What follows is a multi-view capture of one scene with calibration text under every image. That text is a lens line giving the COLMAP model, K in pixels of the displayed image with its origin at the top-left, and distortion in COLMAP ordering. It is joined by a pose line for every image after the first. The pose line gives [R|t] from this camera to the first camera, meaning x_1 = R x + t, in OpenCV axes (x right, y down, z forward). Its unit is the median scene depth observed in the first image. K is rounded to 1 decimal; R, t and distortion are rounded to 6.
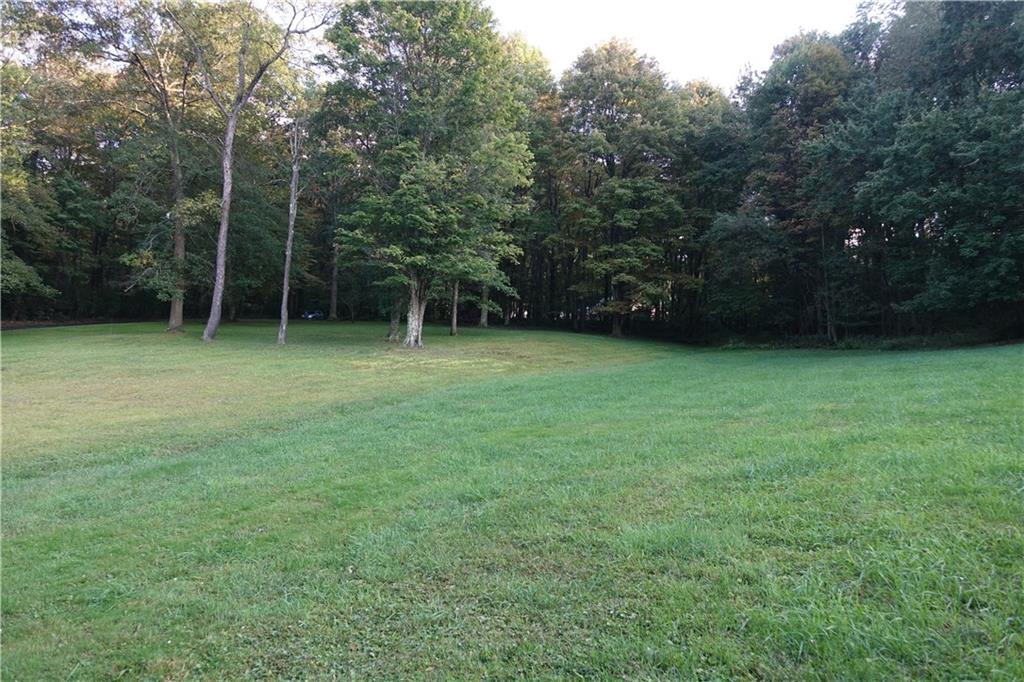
lens RADIAL K [[695.7, 0, 507.8], [0, 695.7, 342.6], [0, 0, 1]] dist [-0.006081, -0.005478]
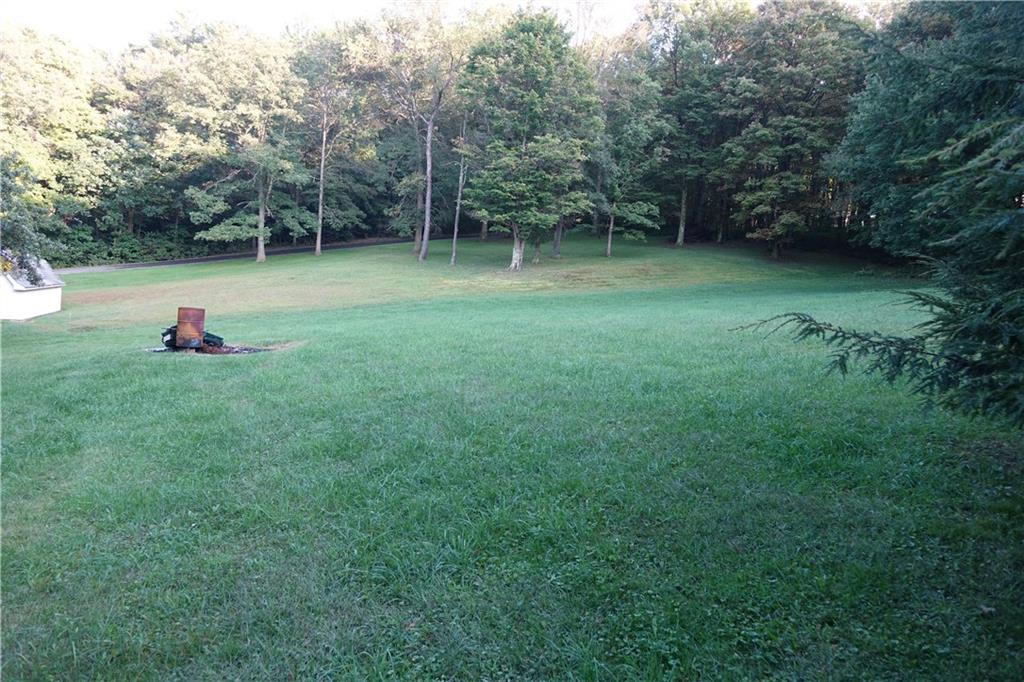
lens RADIAL K [[695.7, 0, 513.8], [0, 695.7, 337.3], [0, 0, 1]] dist [-0.006081, -0.005478]
pose [[0.854134, 0.083738, -0.513267, 0.635847], [-0.011759, 0.989809, 0.141916, -0.061096], [0.519920, -0.115180, 0.846414, -0.328904]]
